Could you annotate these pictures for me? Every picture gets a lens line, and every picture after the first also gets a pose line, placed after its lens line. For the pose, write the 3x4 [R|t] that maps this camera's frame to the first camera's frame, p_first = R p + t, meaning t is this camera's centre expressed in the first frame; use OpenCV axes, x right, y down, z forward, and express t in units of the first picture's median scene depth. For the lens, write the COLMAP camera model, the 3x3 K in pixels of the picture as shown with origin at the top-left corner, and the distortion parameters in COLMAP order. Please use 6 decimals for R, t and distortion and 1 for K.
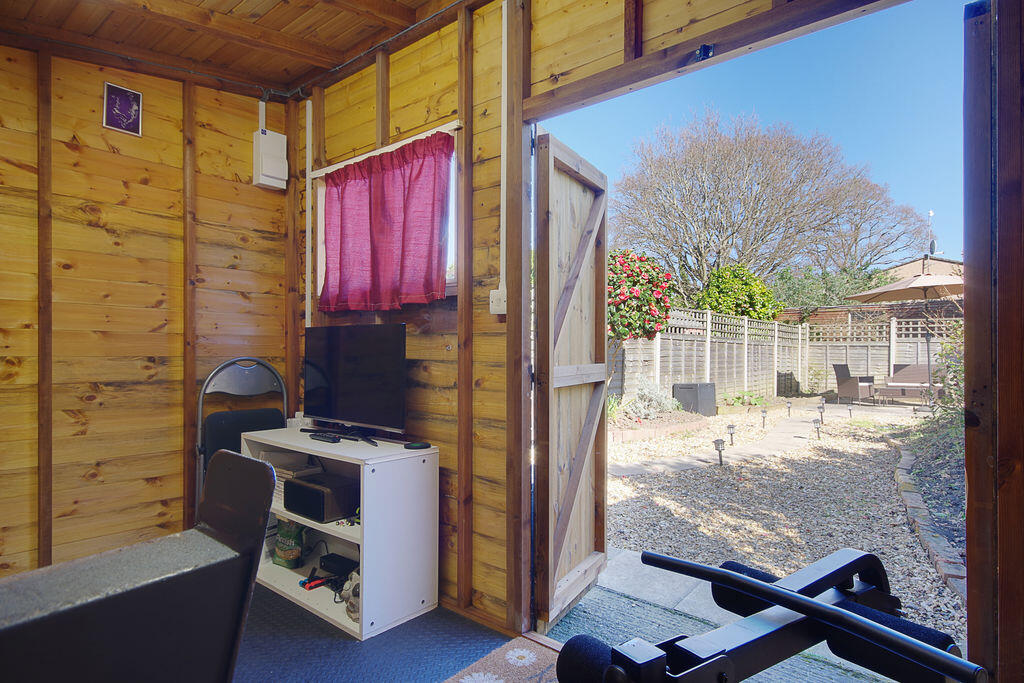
lens RADIAL K [[570.8, 0, 505.5], [0, 570.8, 346.0], [0, 0, 1]] dist [0.025667, 0.000093]
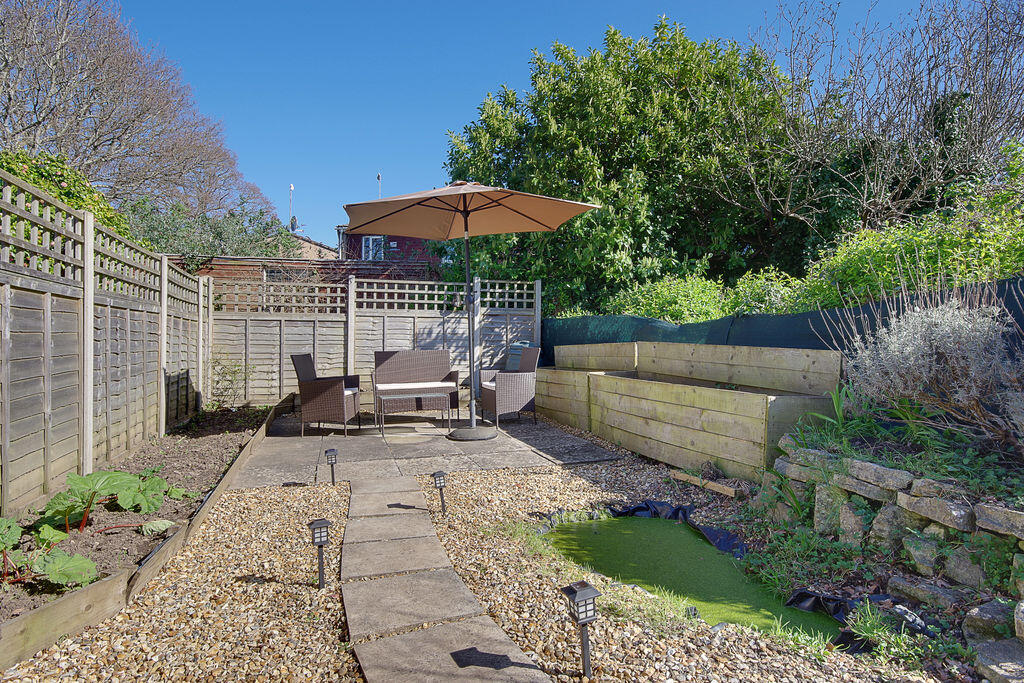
lens RADIAL K [[570.8, 0, 508.7], [0, 570.8, 343.1], [0, 0, 1]] dist [0.025667, 0.000093]
pose [[0.491411, -0.014164, 0.870813, 0.262659], [-0.005319, 0.999800, 0.019263, 0.012731], [-0.870912, -0.014098, 0.491237, 0.660840]]
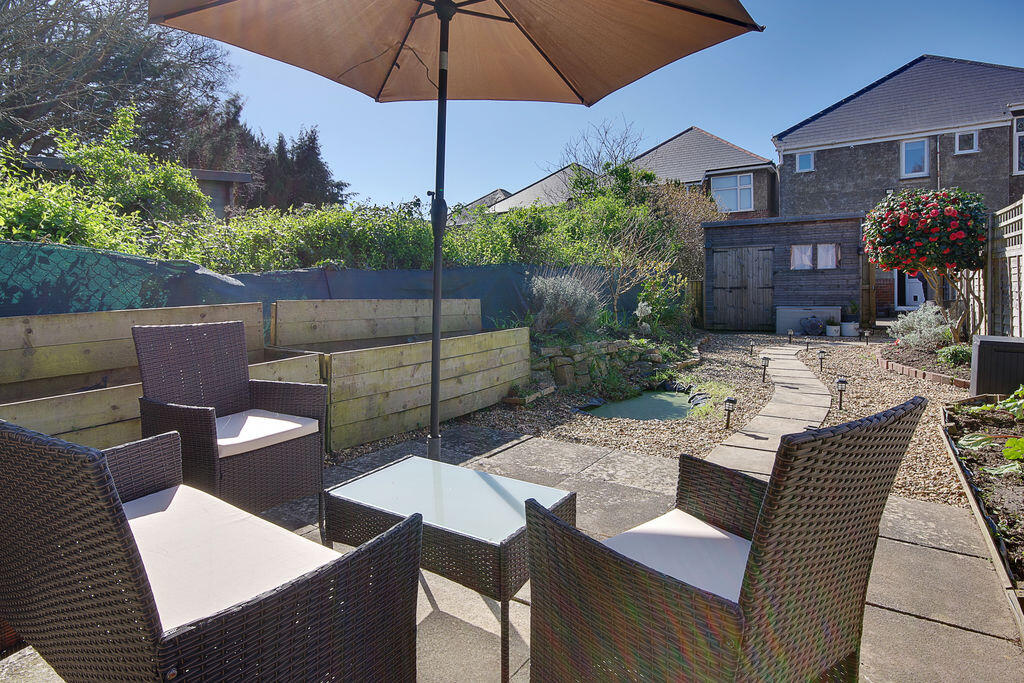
lens RADIAL K [[570.8, 0, 509.9], [0, 570.8, 340.4], [0, 0, 1]] dist [0.025667, 0.000093]
pose [[-0.987964, 0.013672, -0.154076, 0.637322], [-0.000379, 0.995870, 0.090794, 0.013371], [0.154680, 0.089760, -0.983879, 1.099820]]
